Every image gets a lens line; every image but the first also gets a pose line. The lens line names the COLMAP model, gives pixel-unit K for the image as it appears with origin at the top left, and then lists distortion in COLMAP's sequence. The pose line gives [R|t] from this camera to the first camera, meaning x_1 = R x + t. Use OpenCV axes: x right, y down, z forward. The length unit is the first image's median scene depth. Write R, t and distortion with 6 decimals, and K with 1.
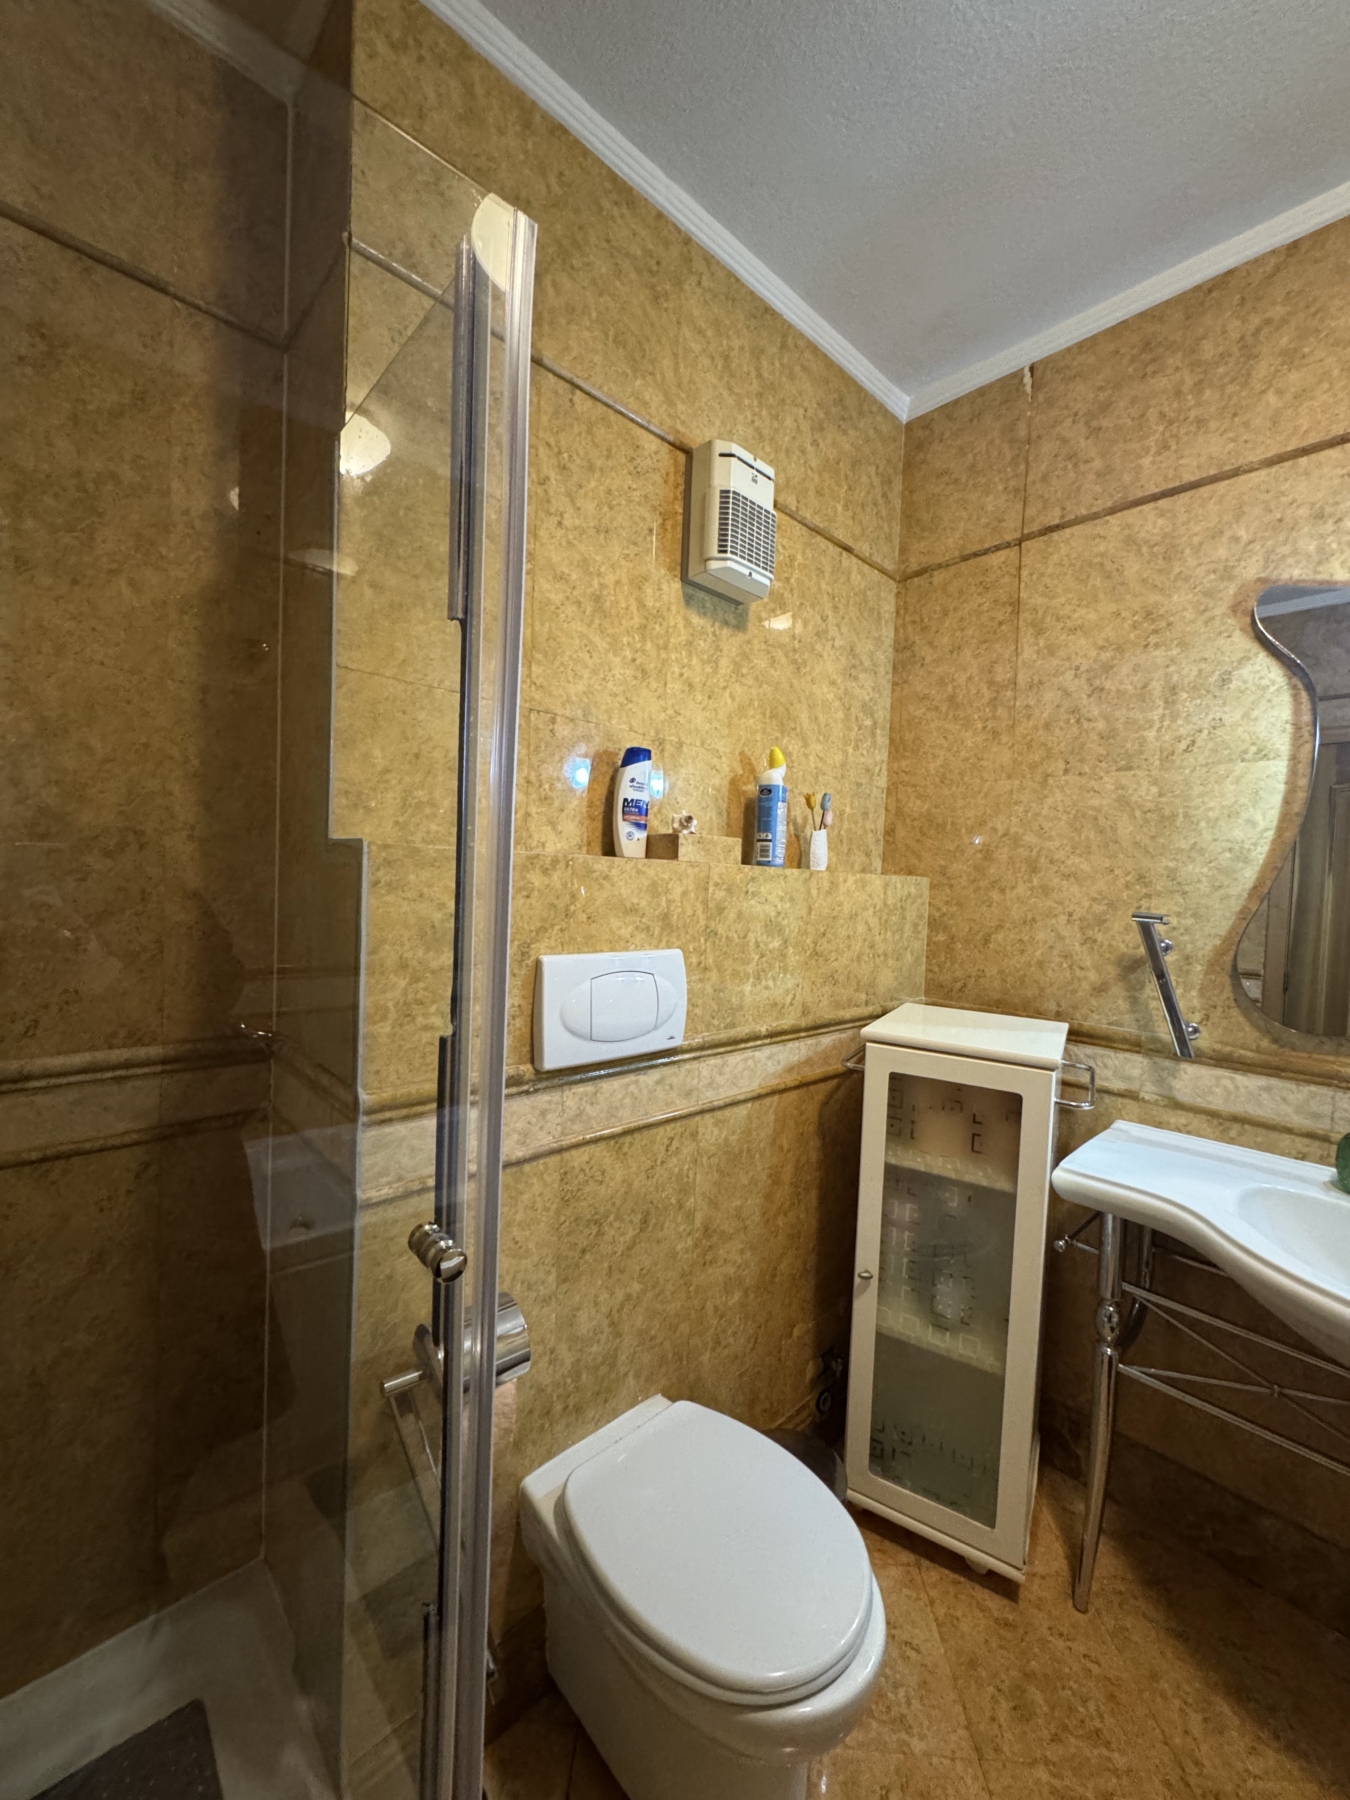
lens RADIAL K [[715.5, 0, 675.3], [0, 715.5, 903.1], [0, 0, 1]] dist [-0.002292, -0.000348]
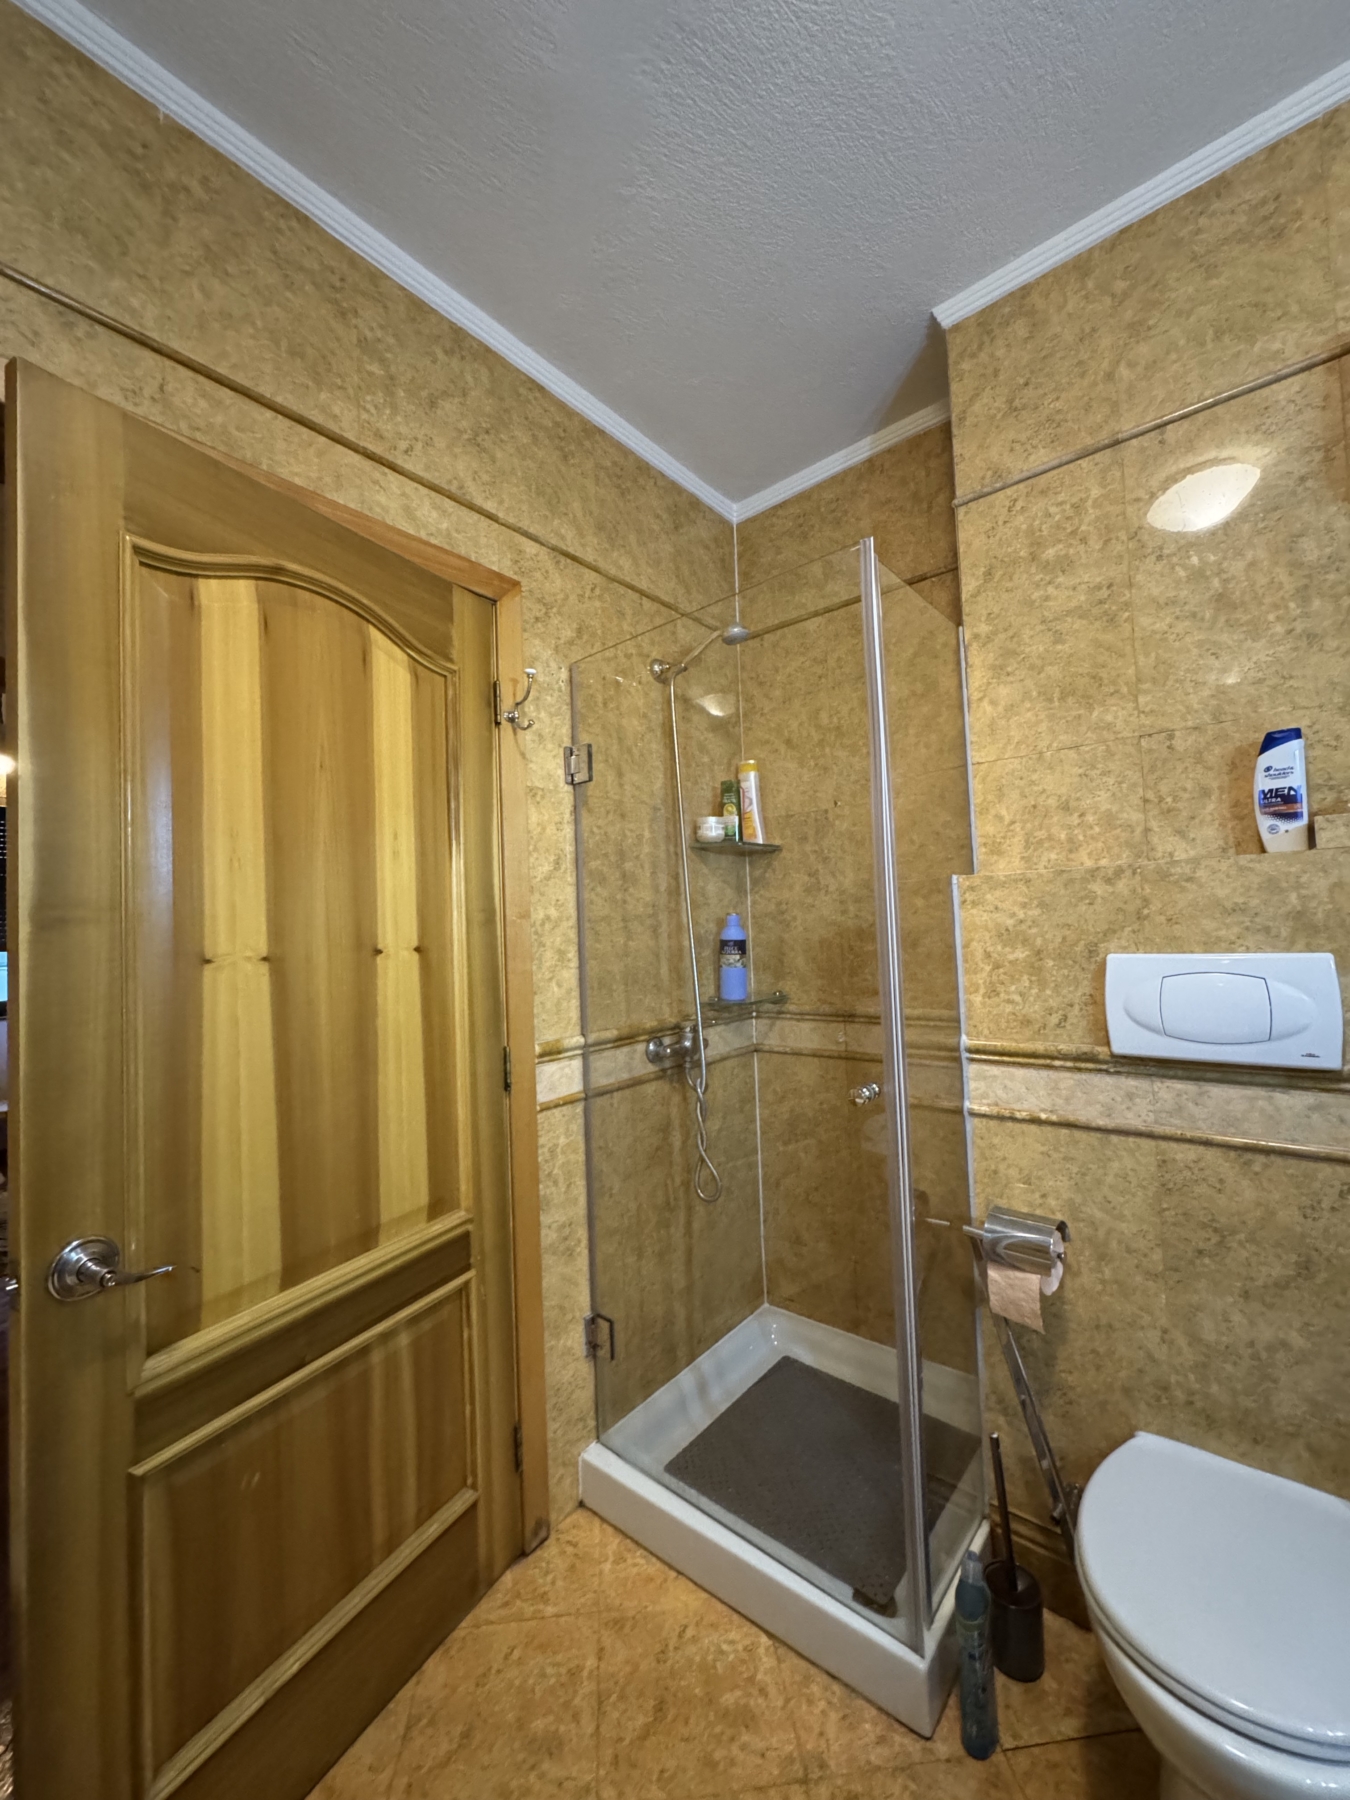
lens RADIAL K [[715.5, 0, 673.4], [0, 715.5, 900.8], [0, 0, 1]] dist [-0.002292, -0.000348]
pose [[0.113180, -0.078615, -0.990460, 0.864637], [0.010270, 0.996904, -0.077953, 0.069189], [0.993521, -0.001349, 0.113637, 0.162025]]
